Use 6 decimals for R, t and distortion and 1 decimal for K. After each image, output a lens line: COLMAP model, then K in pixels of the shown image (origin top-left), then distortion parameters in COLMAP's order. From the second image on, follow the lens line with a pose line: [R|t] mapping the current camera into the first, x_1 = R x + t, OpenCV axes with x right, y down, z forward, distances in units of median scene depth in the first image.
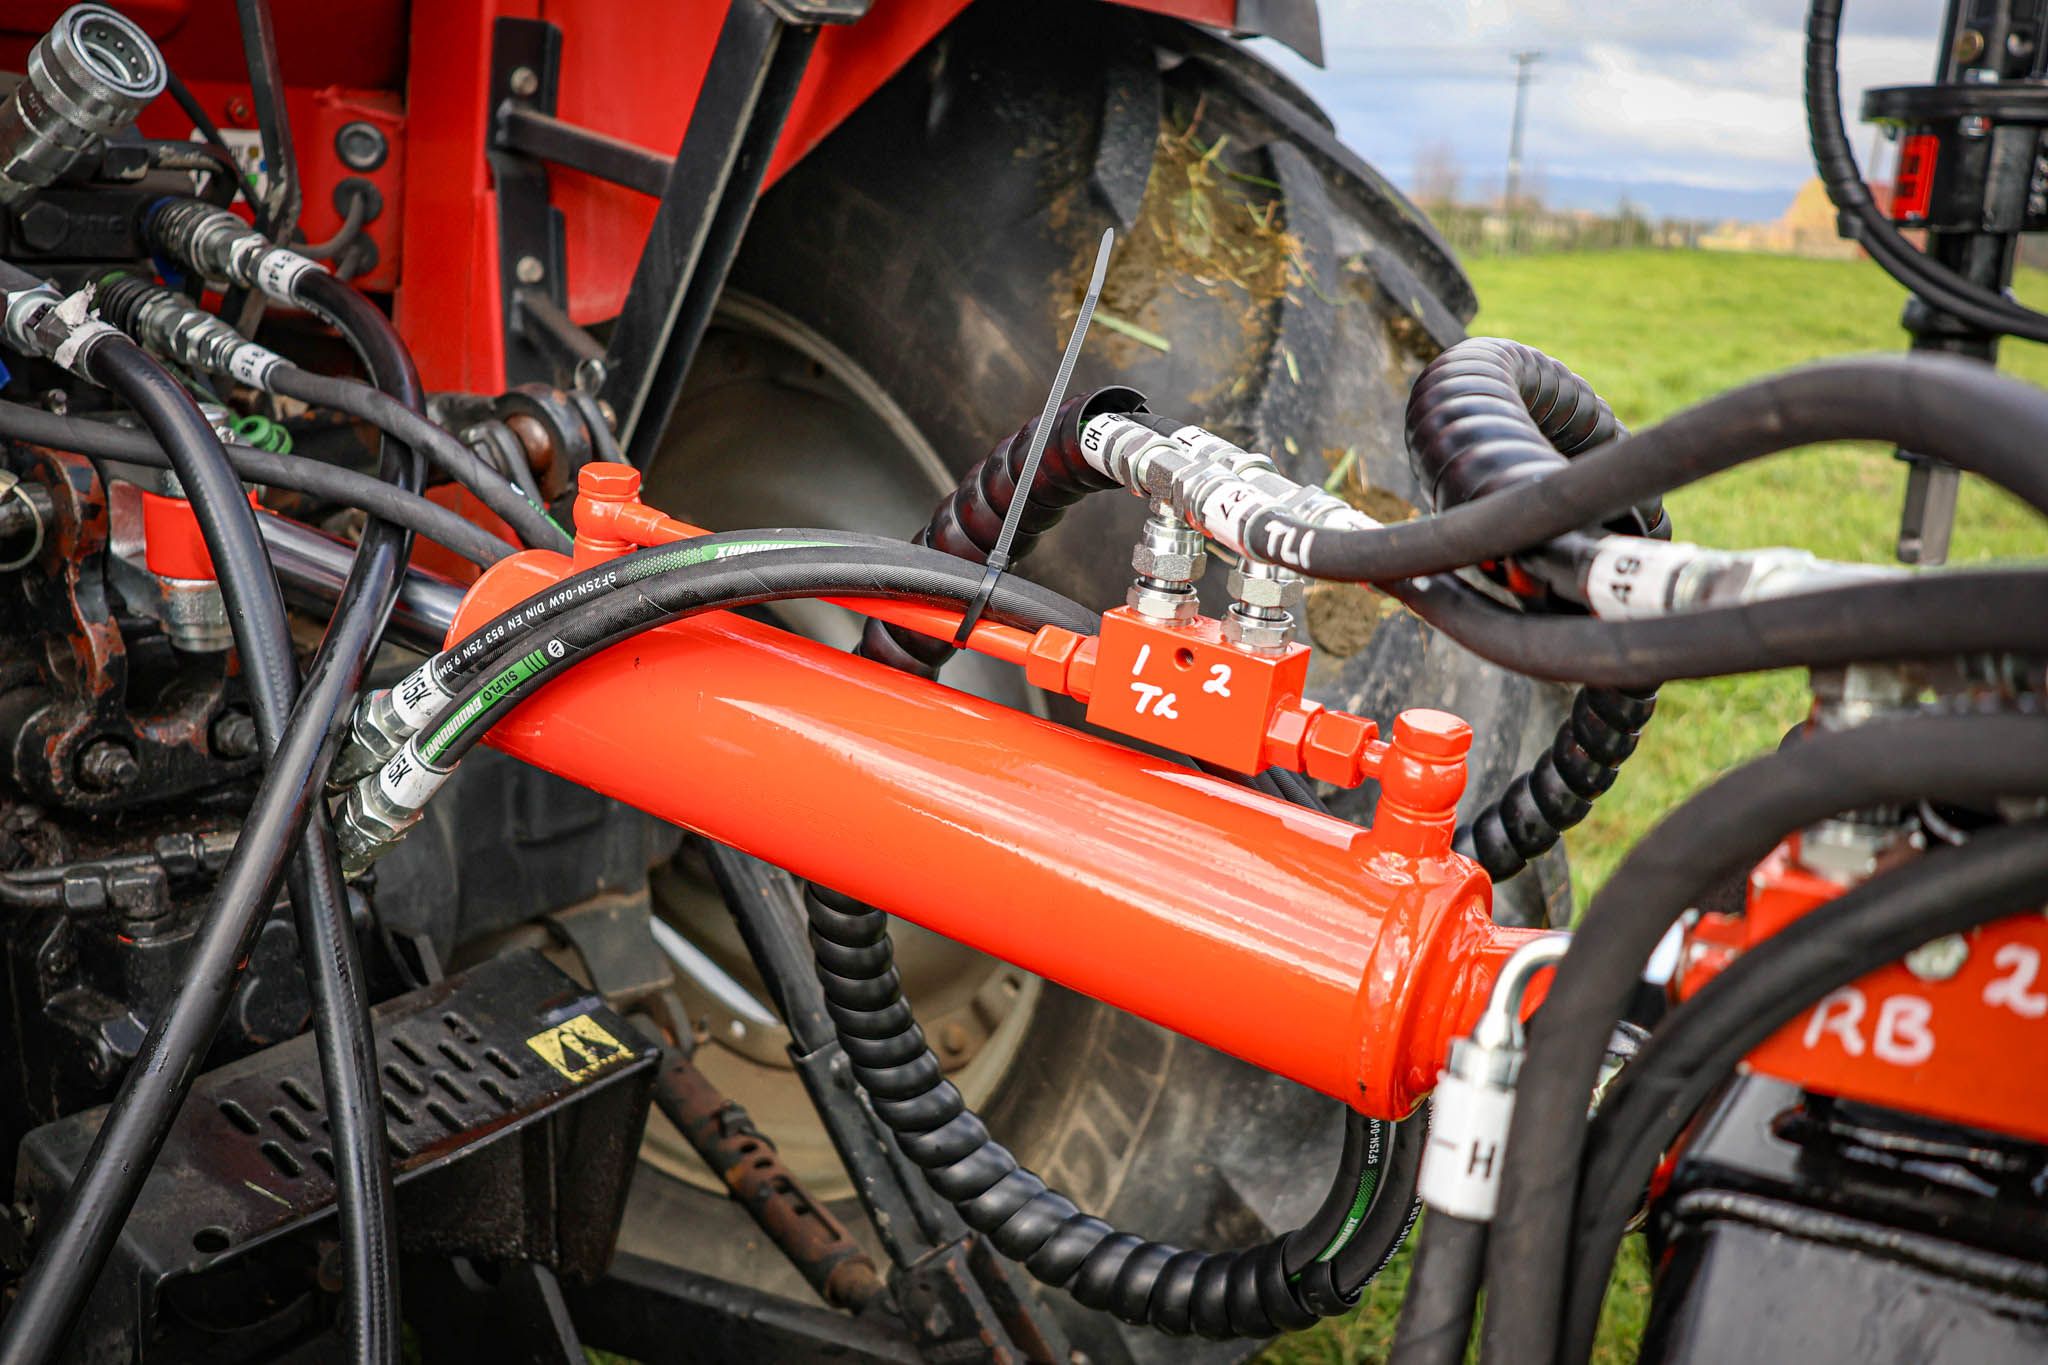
lens RADIAL K [[1845.6, 0, 1024.0], [0, 1845.6, 682.5], [0, 0, 1]] dist [0.028897, -0.003693]
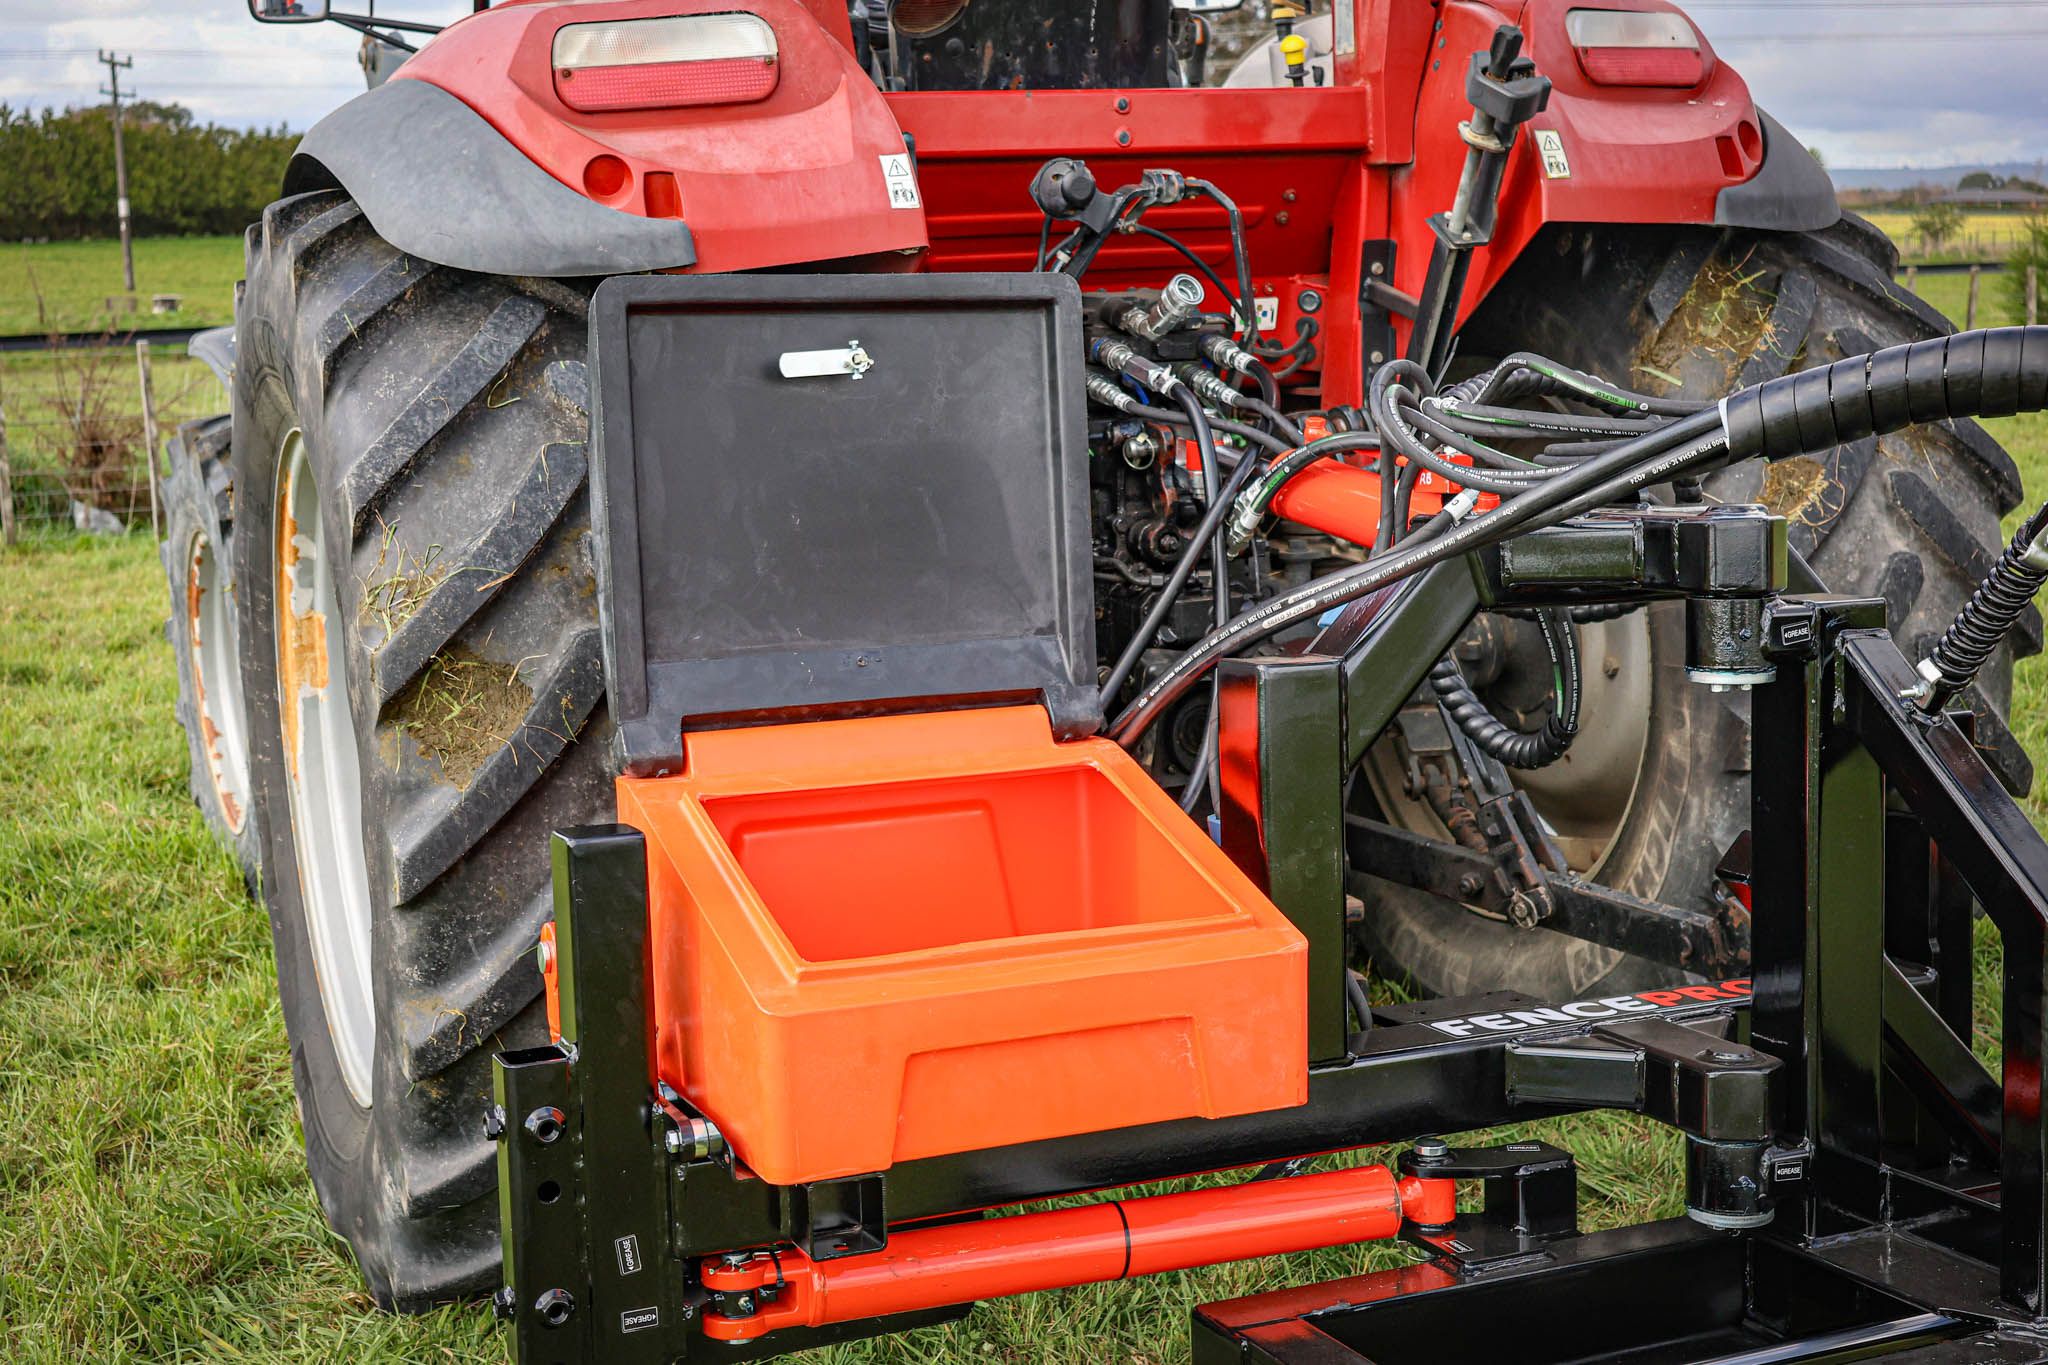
lens RADIAL K [[2753.9, 0, 1024.0], [0, 2753.9, 682.5], [0, 0, 1]] dist [0.011605, -0.043190]
pose [[0.854720, 0.025215, -0.518476, 1.148866], [-0.079548, 0.993384, -0.082824, 0.485110], [0.512958, 0.112035, 0.851071, -2.034130]]
